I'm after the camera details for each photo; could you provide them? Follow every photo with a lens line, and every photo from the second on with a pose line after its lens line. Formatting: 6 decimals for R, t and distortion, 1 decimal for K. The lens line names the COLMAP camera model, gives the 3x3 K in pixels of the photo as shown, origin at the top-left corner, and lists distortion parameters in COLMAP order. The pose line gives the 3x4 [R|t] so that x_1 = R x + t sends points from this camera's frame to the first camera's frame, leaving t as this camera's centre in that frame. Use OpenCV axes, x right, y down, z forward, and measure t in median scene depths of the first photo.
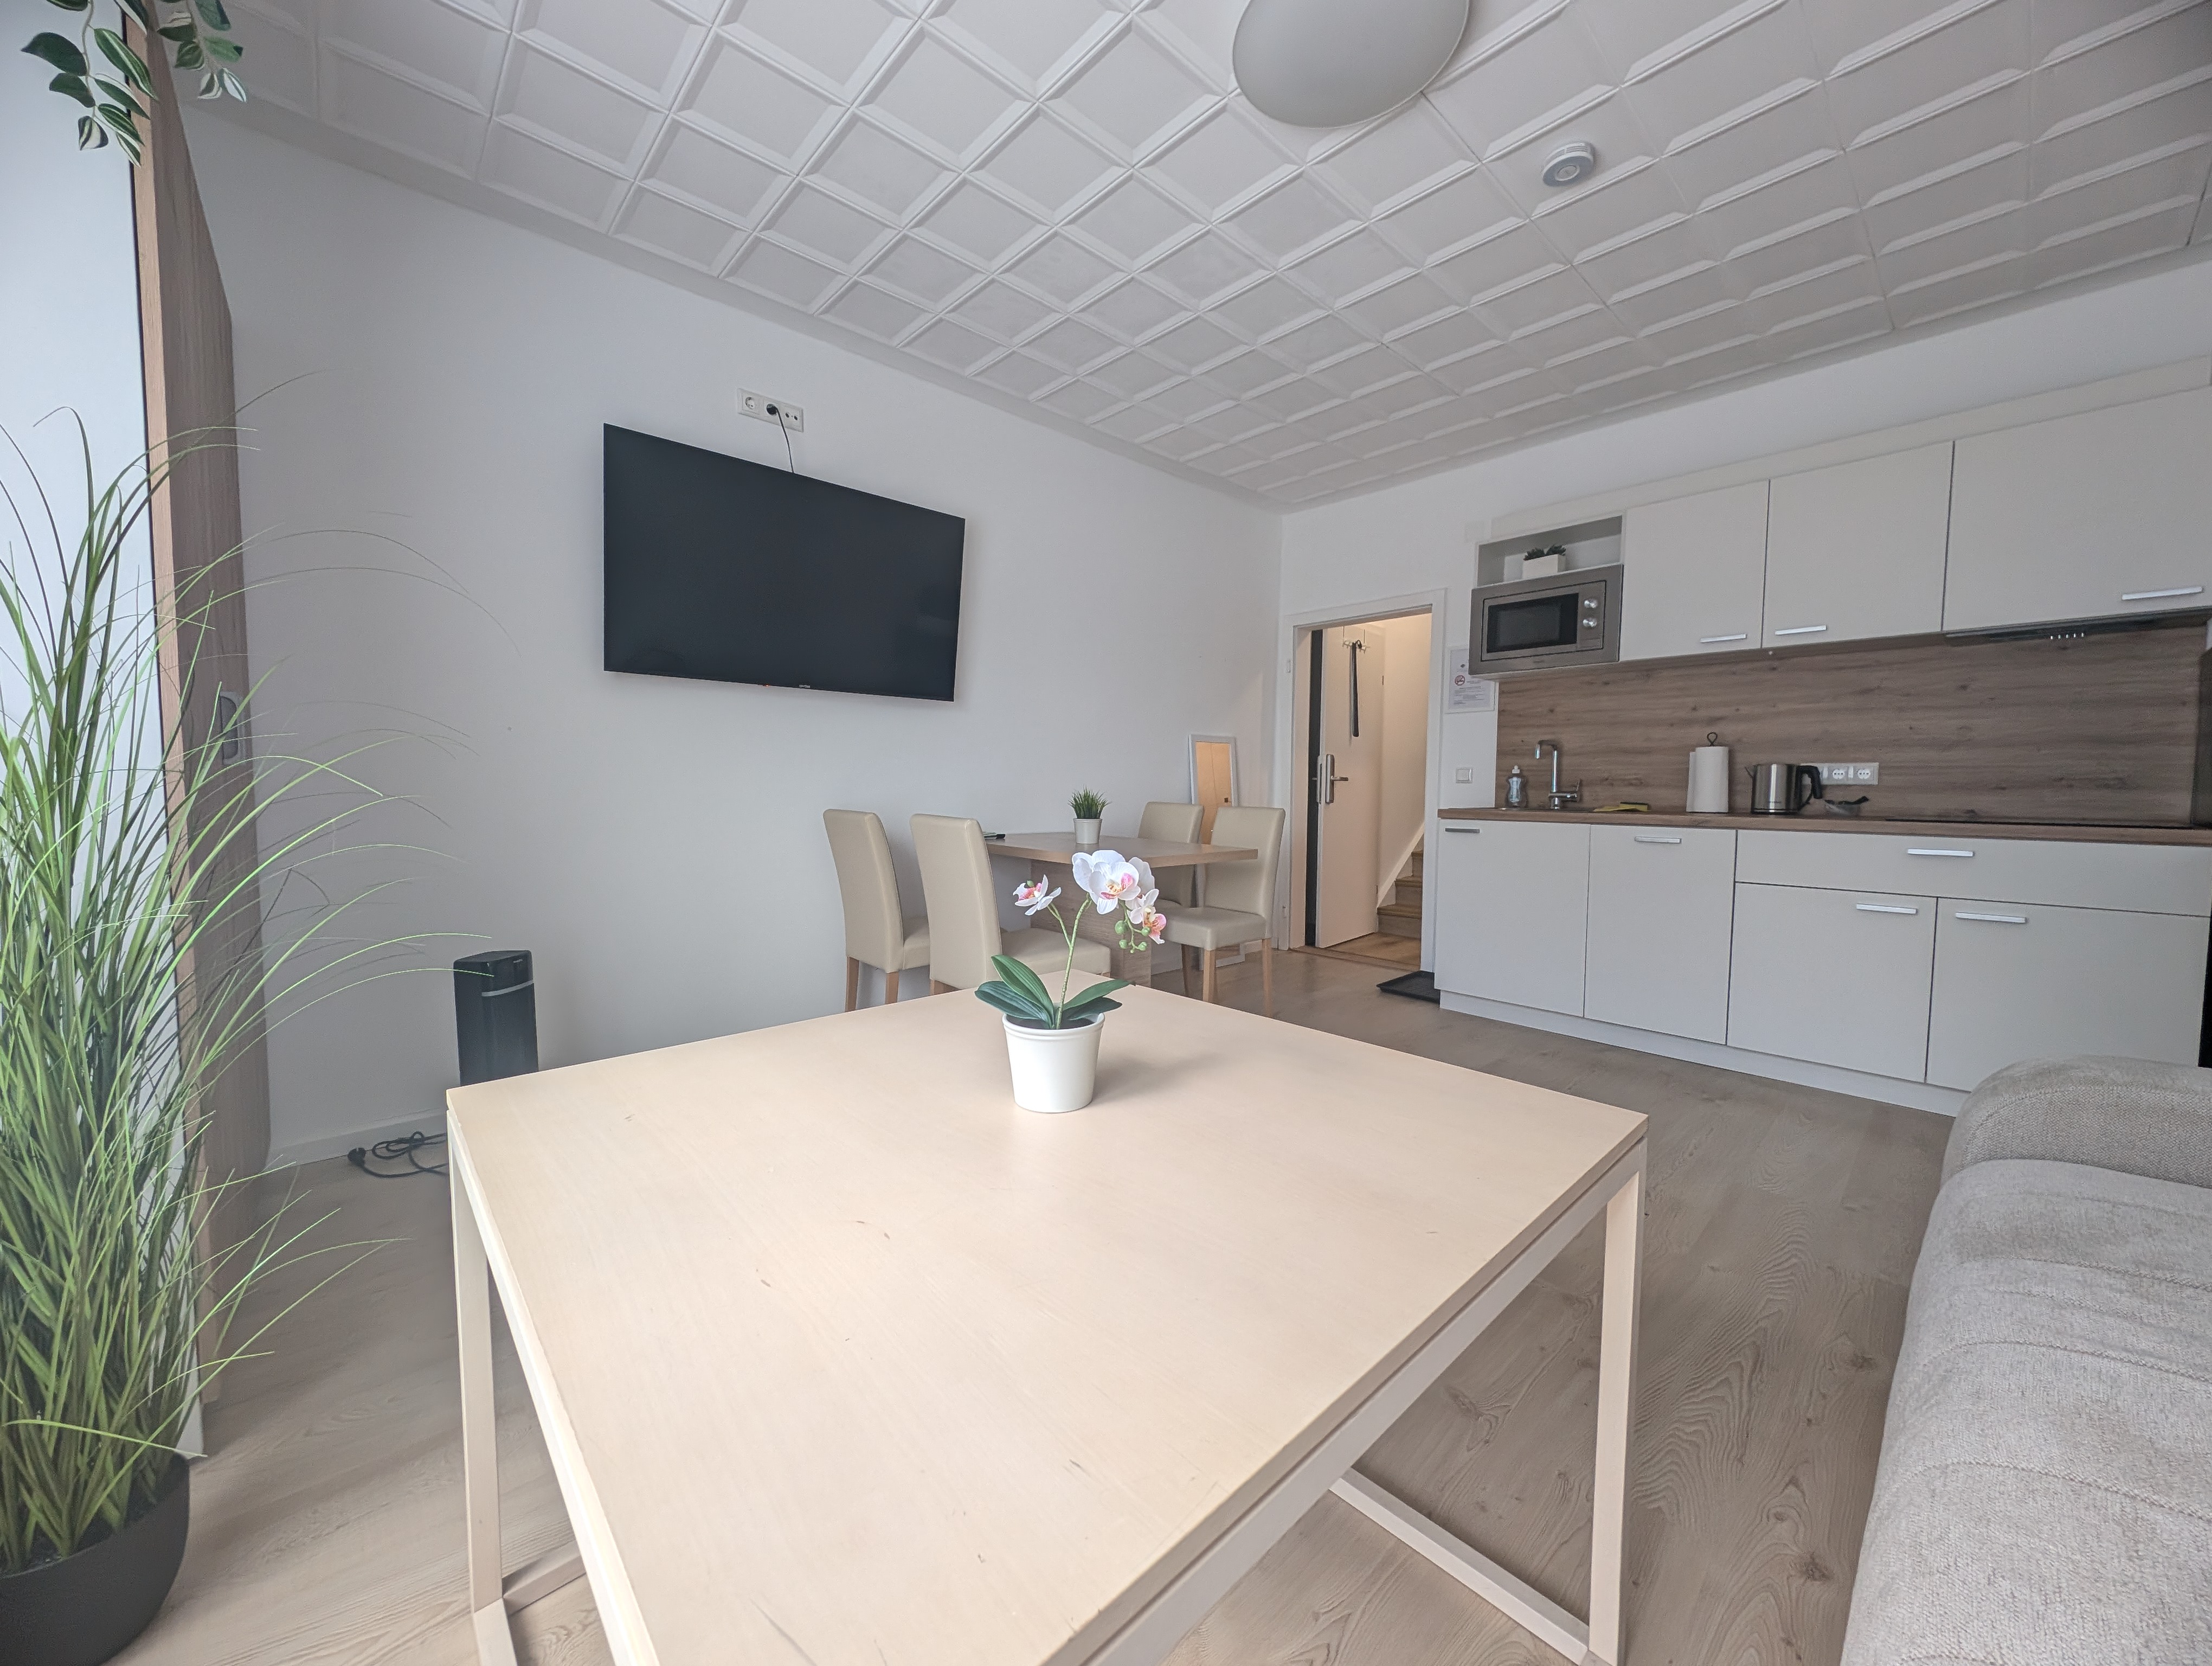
lens RADIAL K [[825.1, 0, 1090.2], [0, 825.1, 830.7], [0, 0, 1]] dist [0.000779, -0.003863]
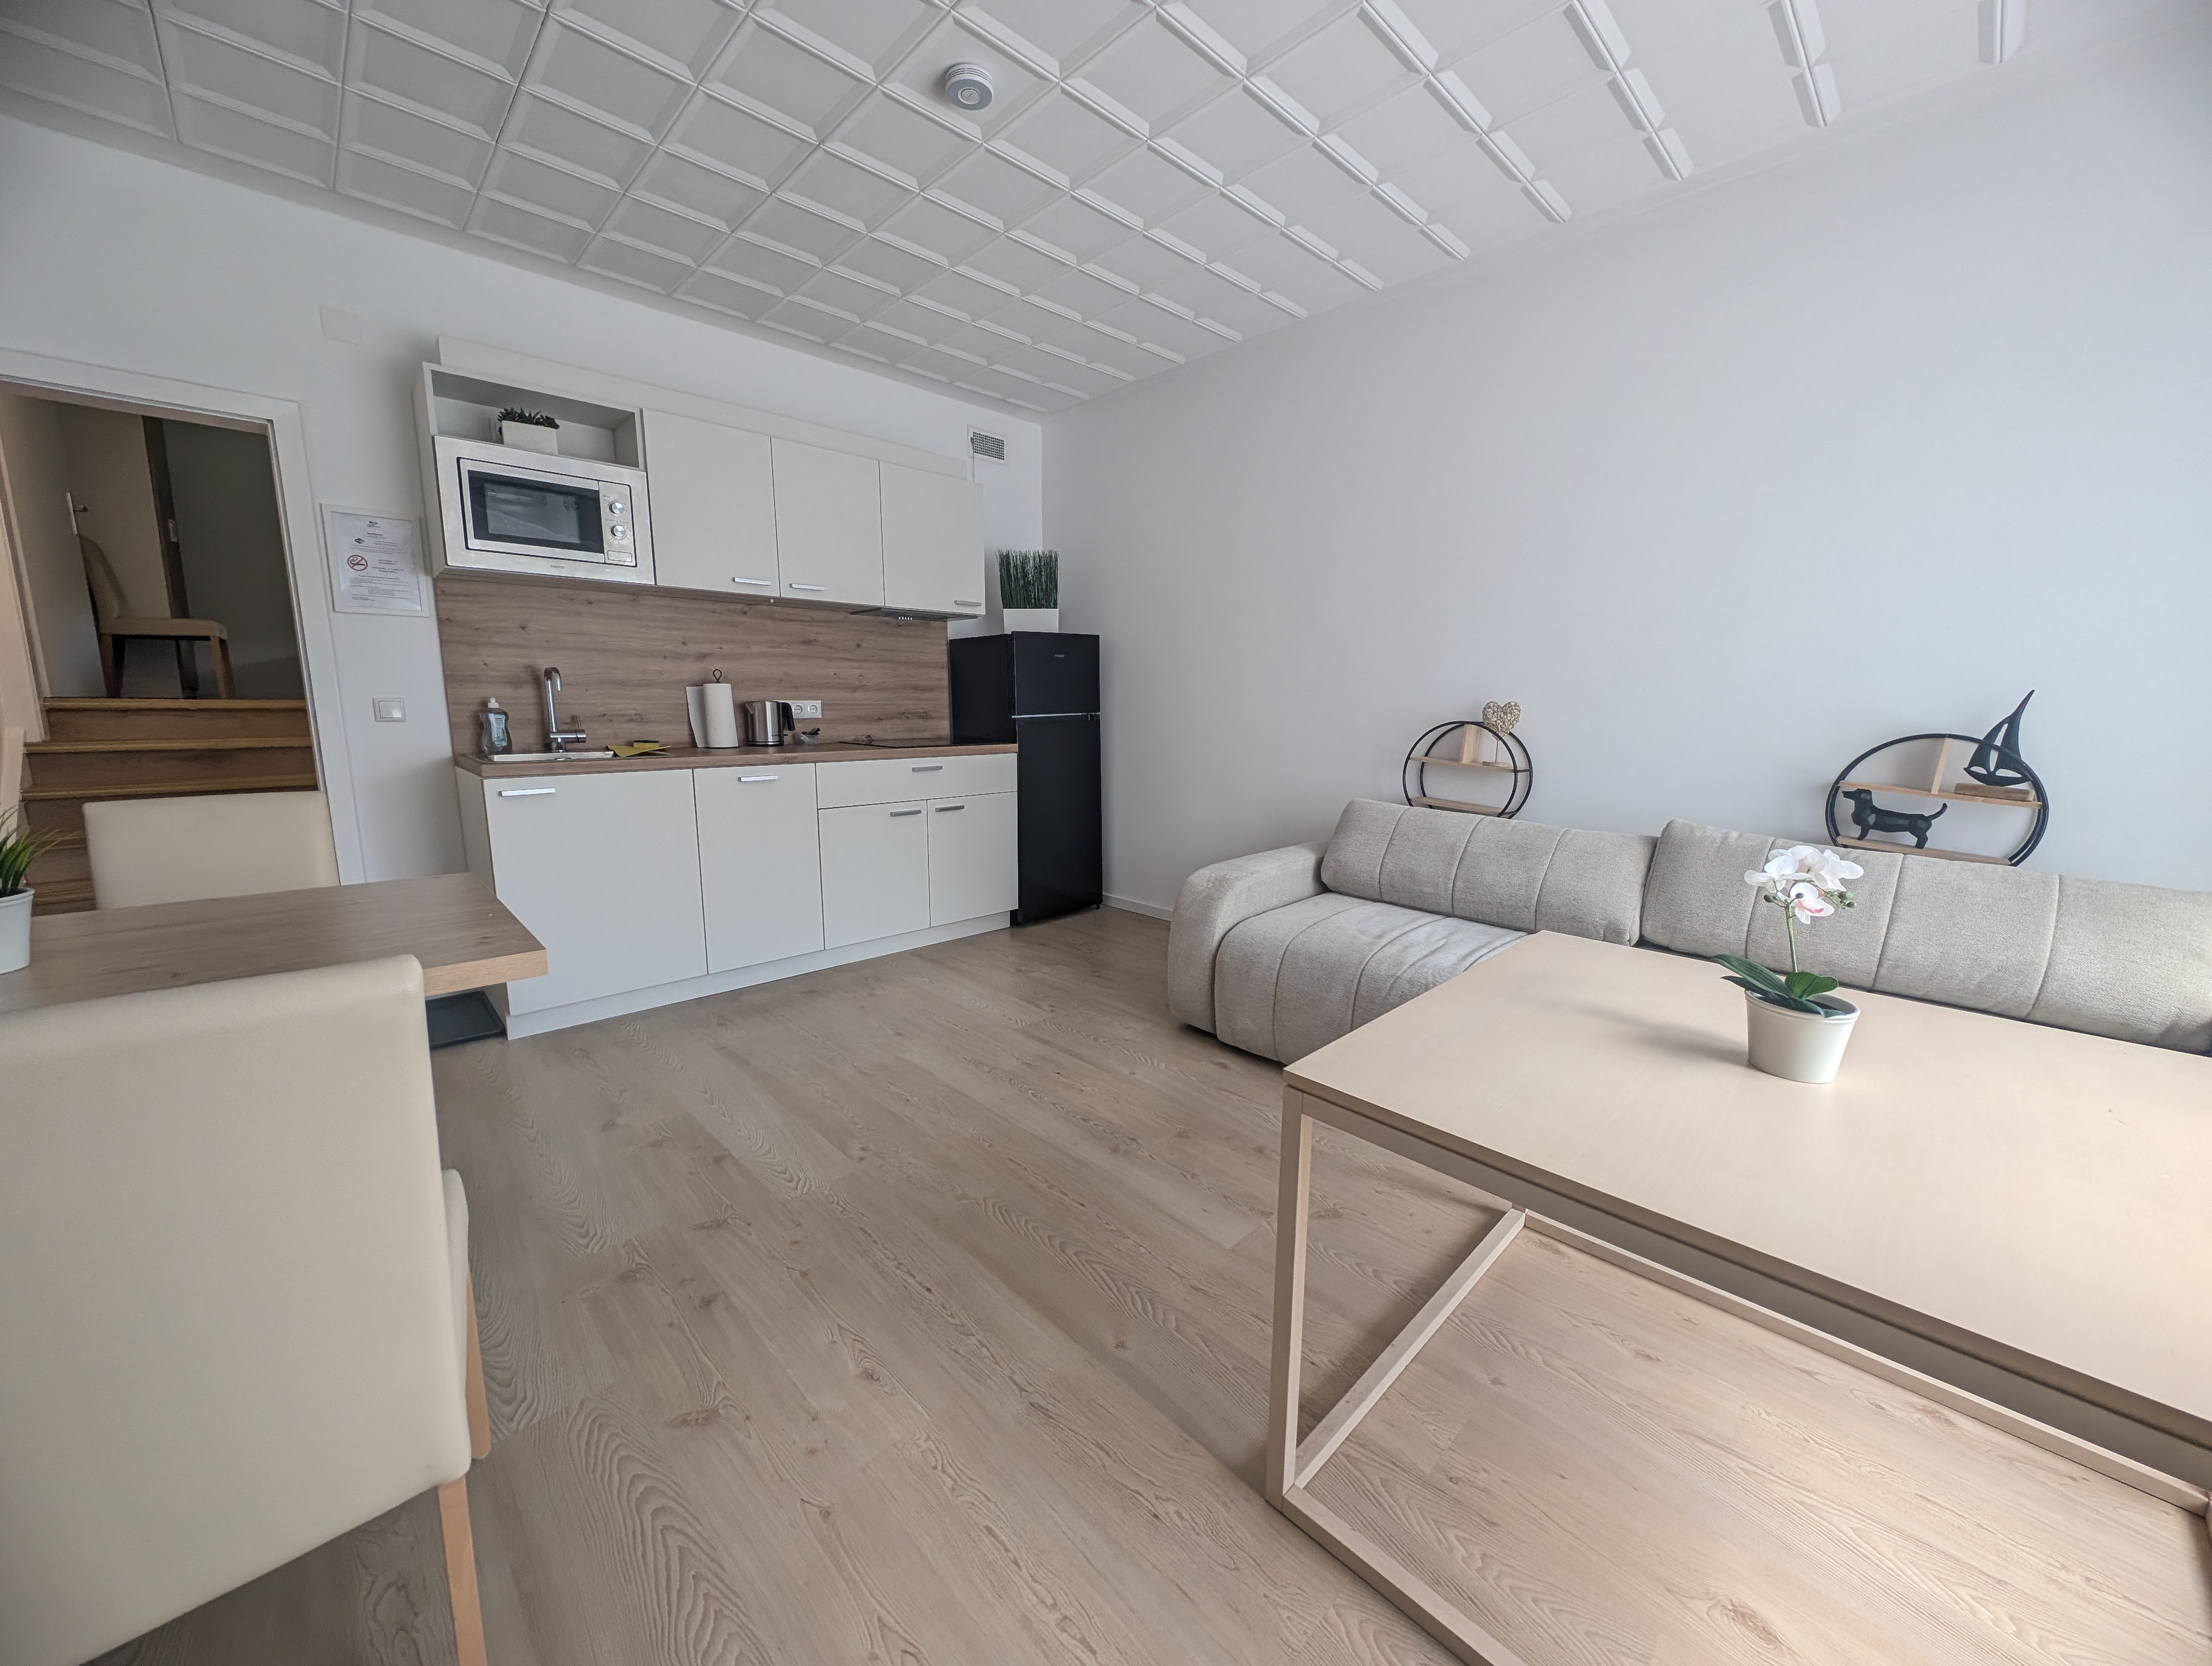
lens RADIAL K [[825.1, 0, 1090.2], [0, 825.1, 830.7], [0, 0, 1]] dist [0.000779, -0.003863]
pose [[-0.032897, -0.162195, 0.986210, -0.318806], [0.048554, 0.985320, 0.163668, -0.068005], [-0.998279, 0.053269, -0.024539, 0.584278]]
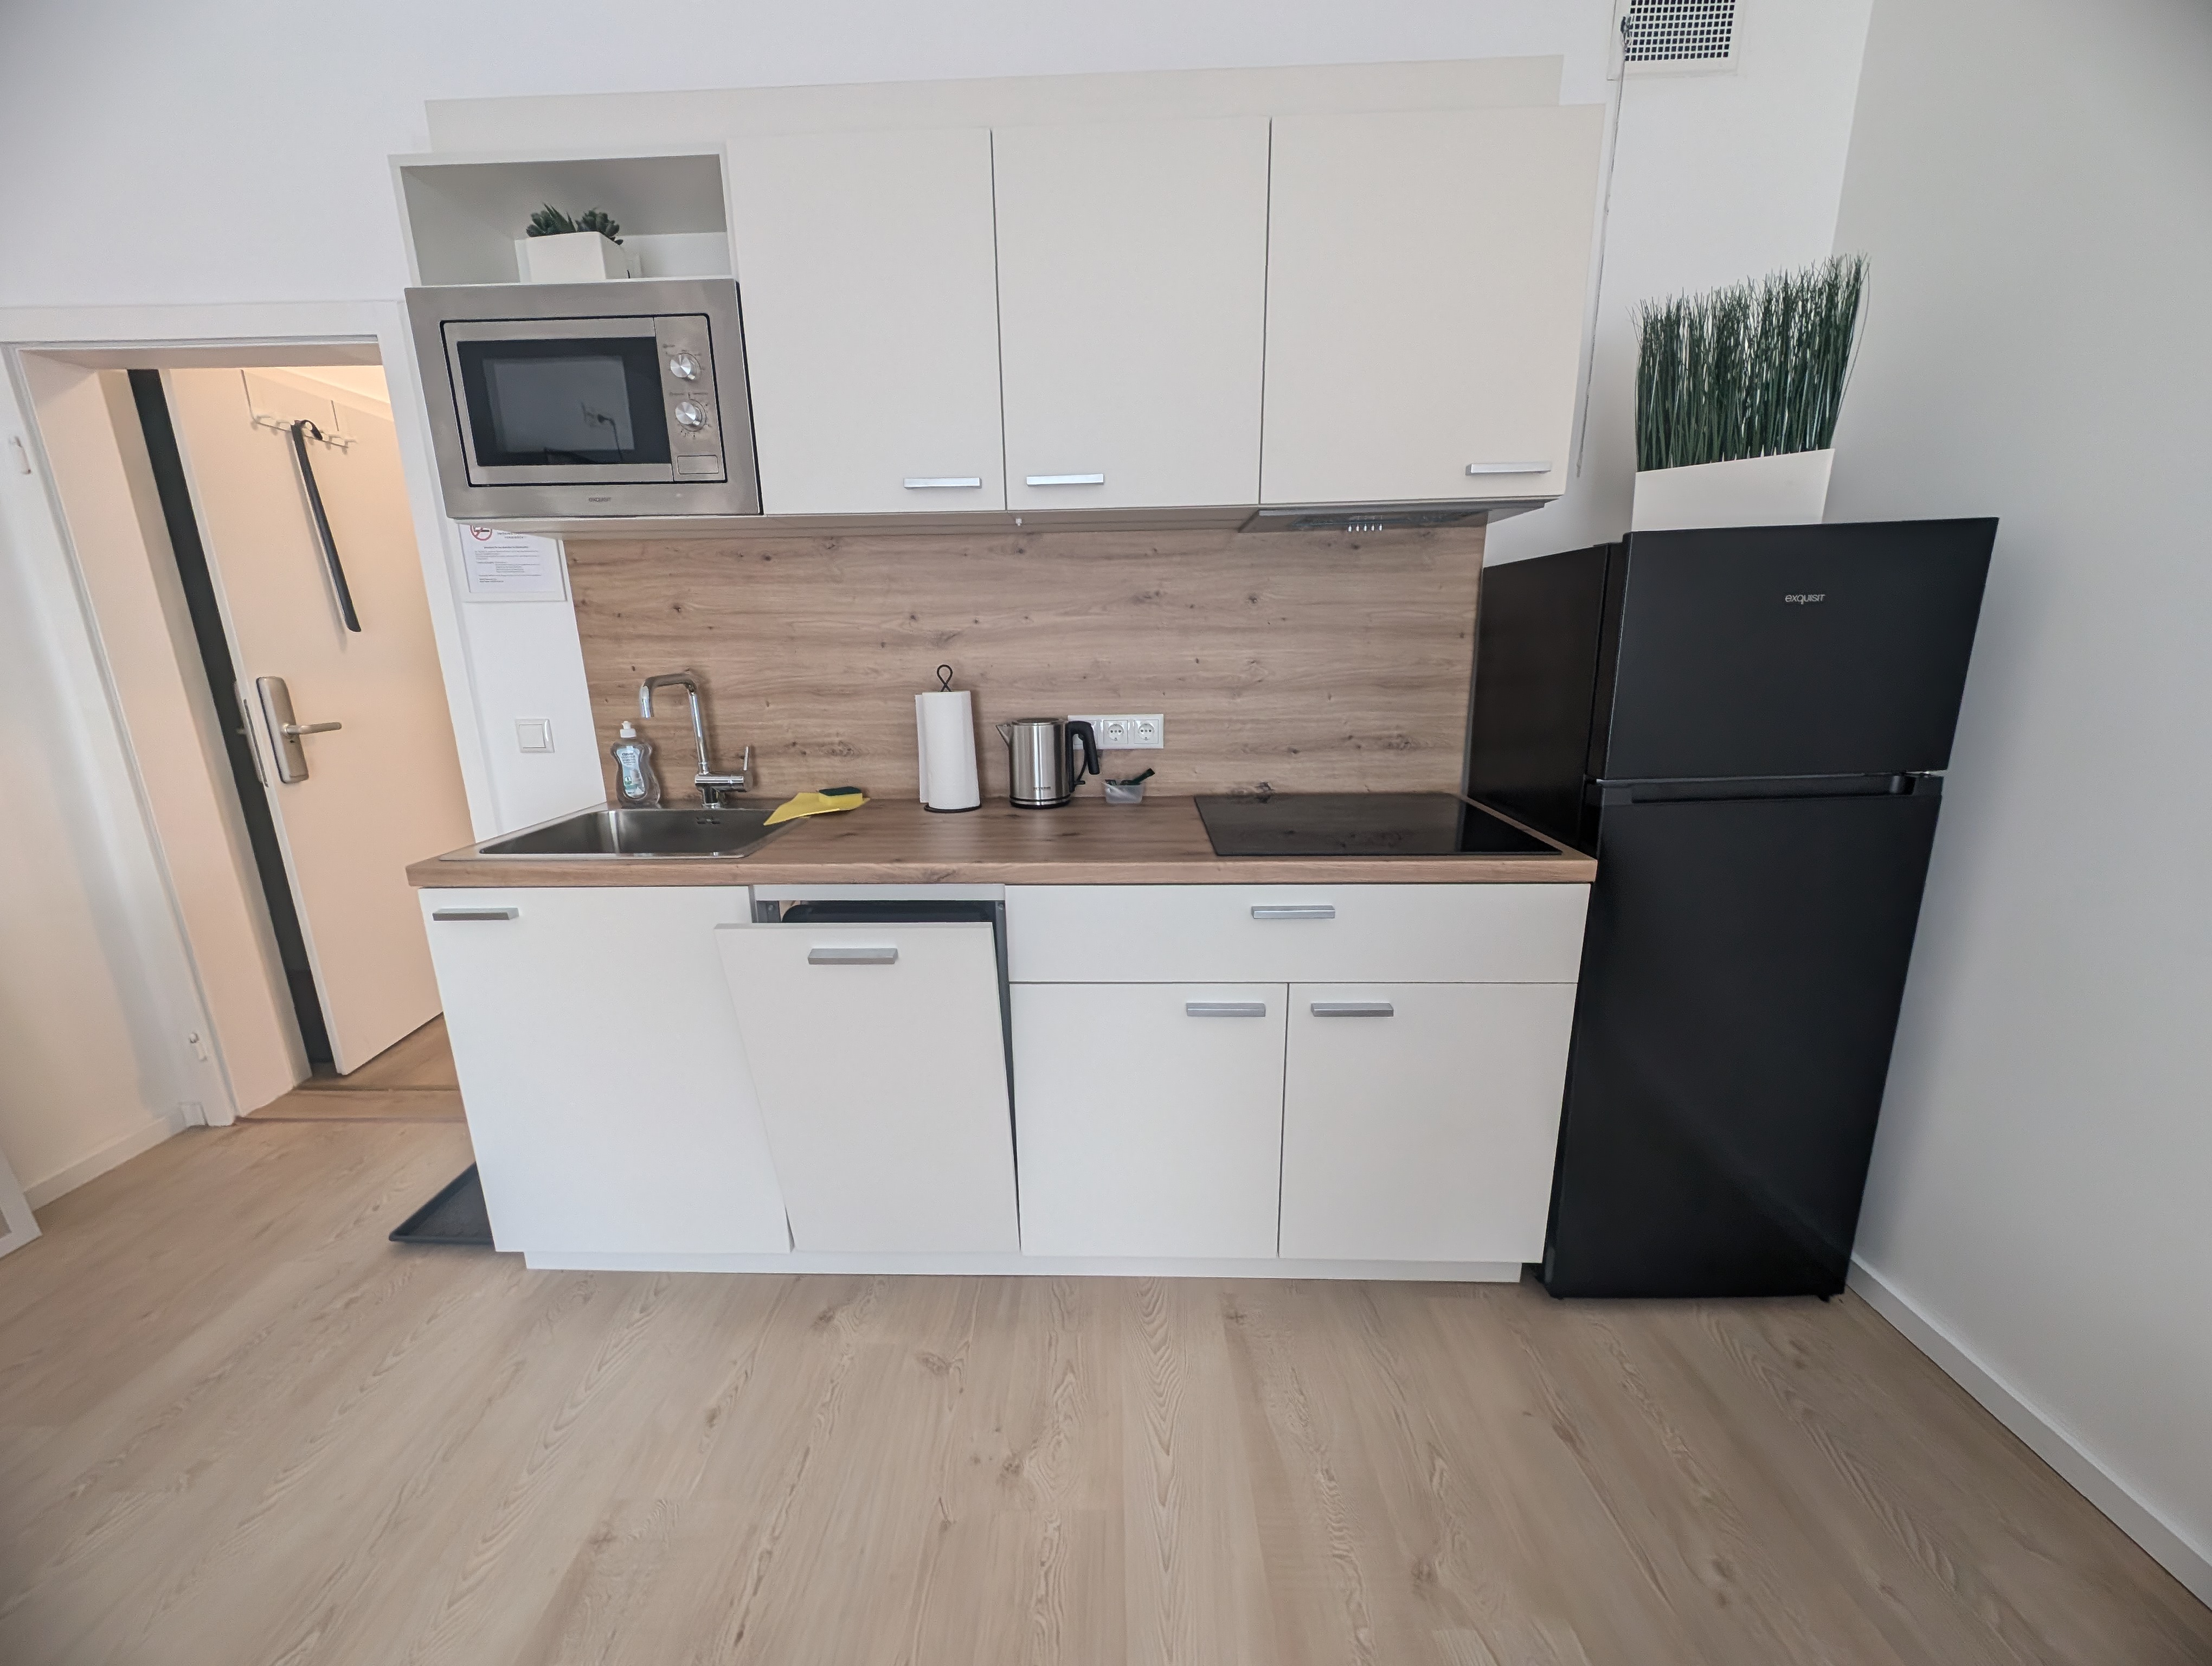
lens RADIAL K [[825.3, 0, 1106.0], [0, 825.3, 833.0], [0, 0, 1]] dist [0.004073, 0.000030]
pose [[0.681733, -0.189511, 0.706629, 0.426240], [0.060434, 0.977154, 0.203759, -0.117697], [-0.729100, -0.096205, 0.677611, 0.548012]]
